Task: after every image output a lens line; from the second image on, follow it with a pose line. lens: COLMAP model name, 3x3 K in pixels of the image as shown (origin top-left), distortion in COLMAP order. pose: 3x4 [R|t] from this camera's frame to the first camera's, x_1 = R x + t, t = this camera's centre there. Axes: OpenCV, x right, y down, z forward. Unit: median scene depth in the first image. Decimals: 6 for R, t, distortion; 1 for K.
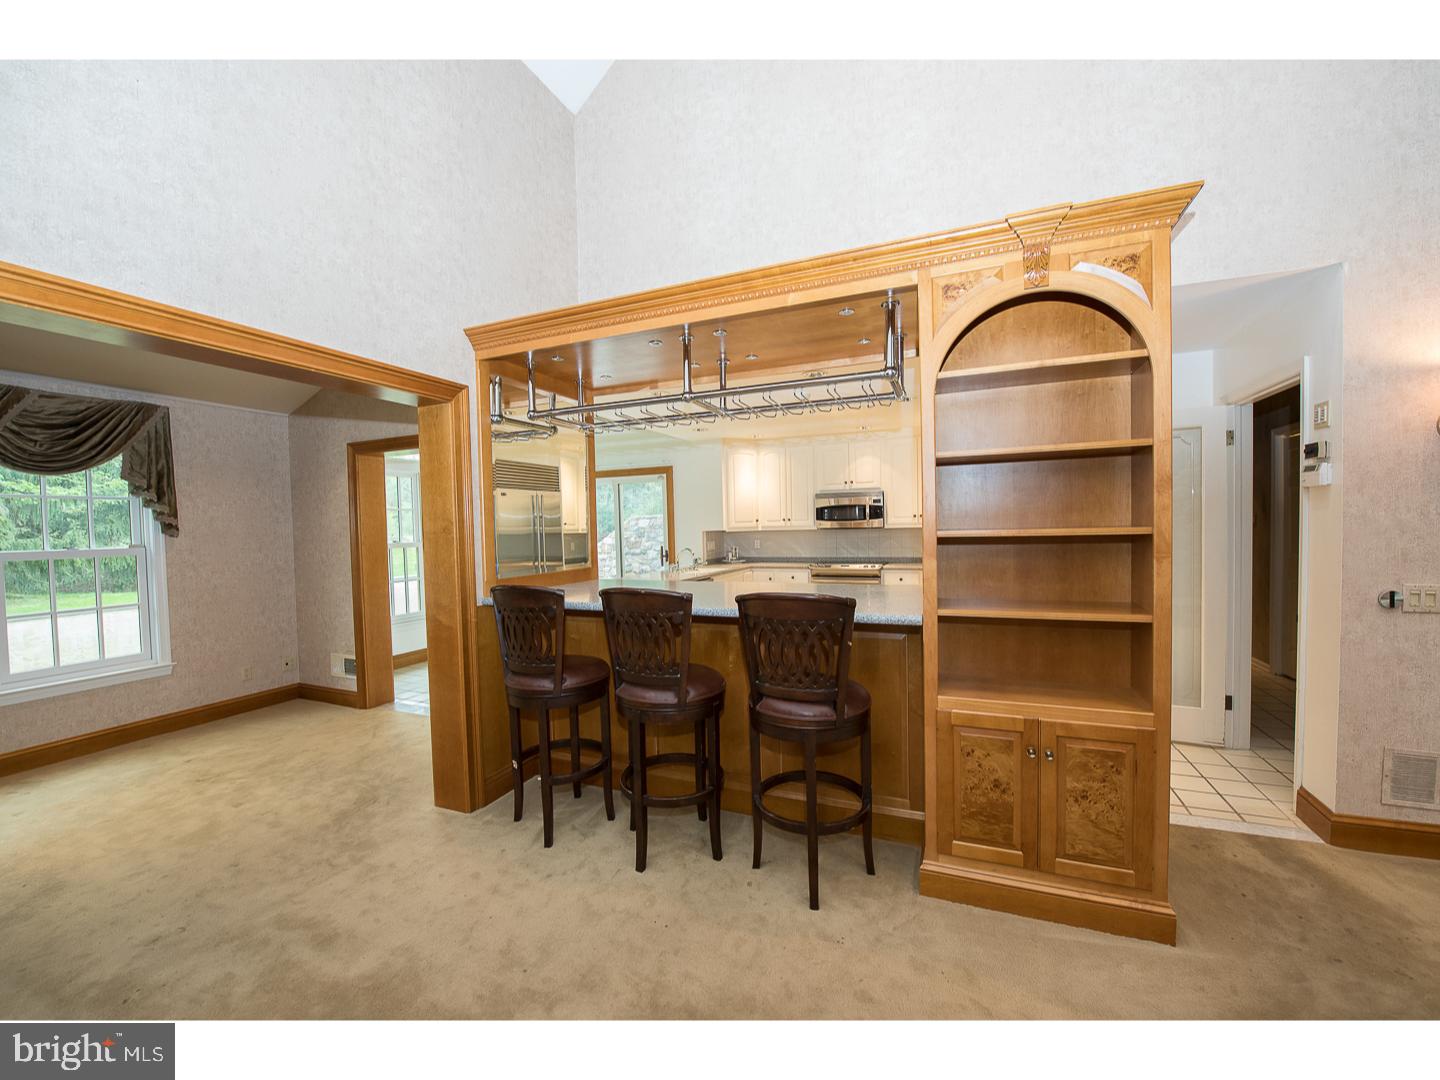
lens RADIAL K [[583.4, 0, 723.1], [0, 583.4, 544.0], [0, 0, 1]] dist [-0.000116, -0.000001]
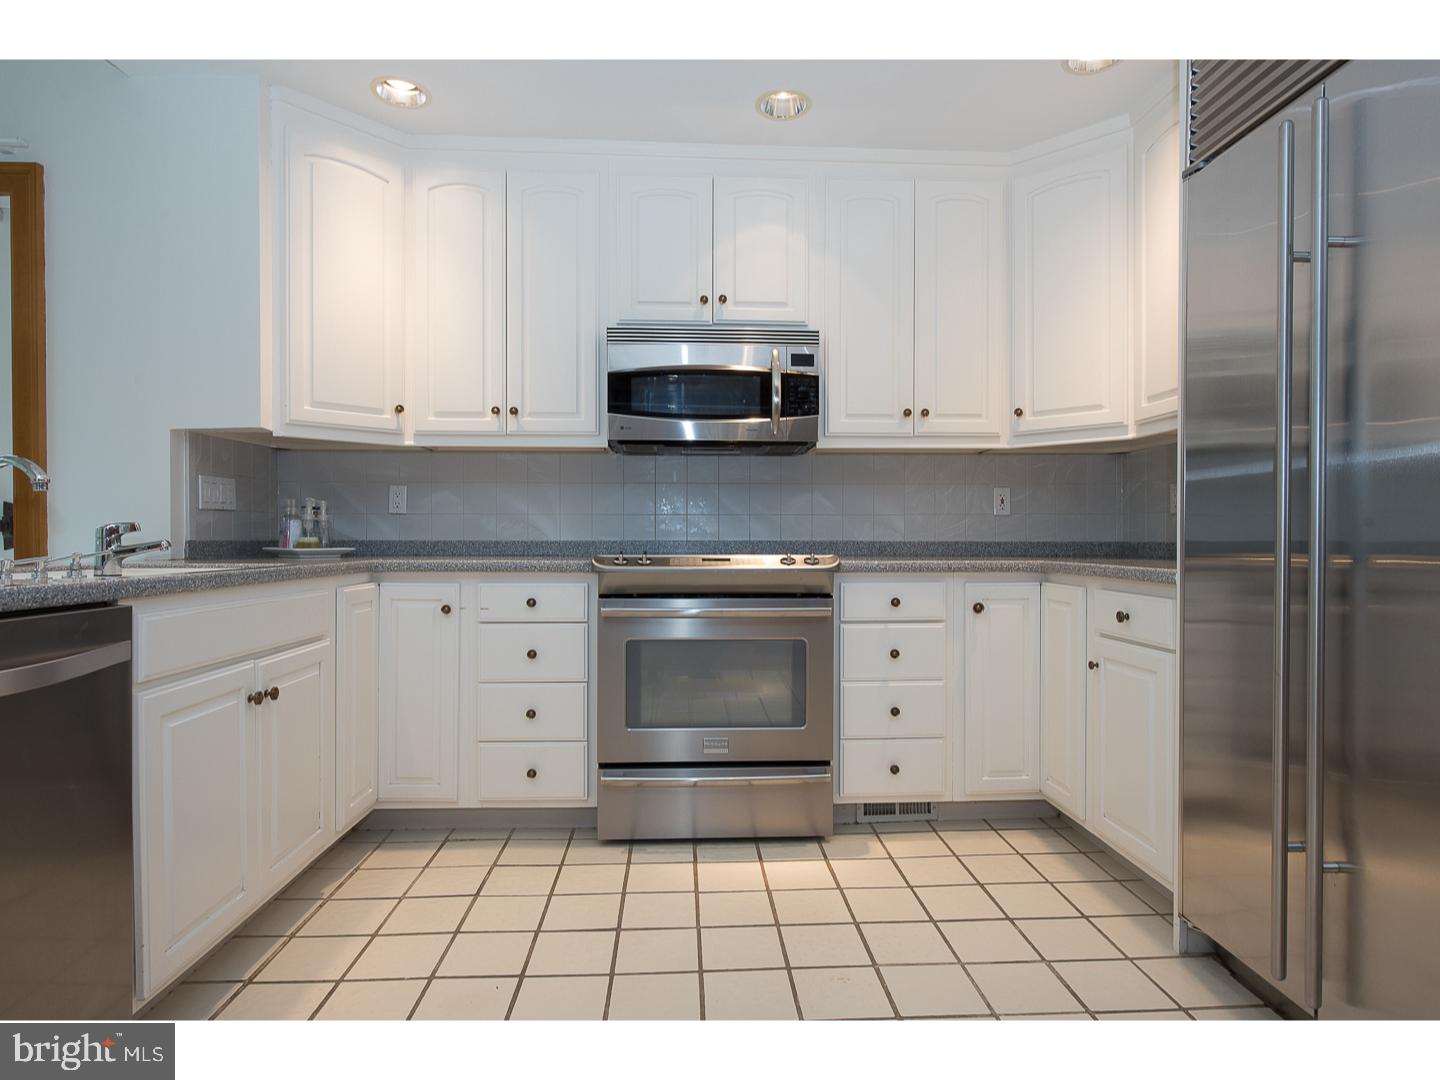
lens RADIAL K [[833.2, 0, 722.9], [0, 833.2, 540.5], [0, 0, 1]] dist [0.006978, 0.001210]
pose [[0.902232, 0.017393, 0.430900, 0.026254], [-0.004801, 0.999530, -0.030291, 0.037776], [-0.431224, 0.025261, 0.901891, 0.576481]]
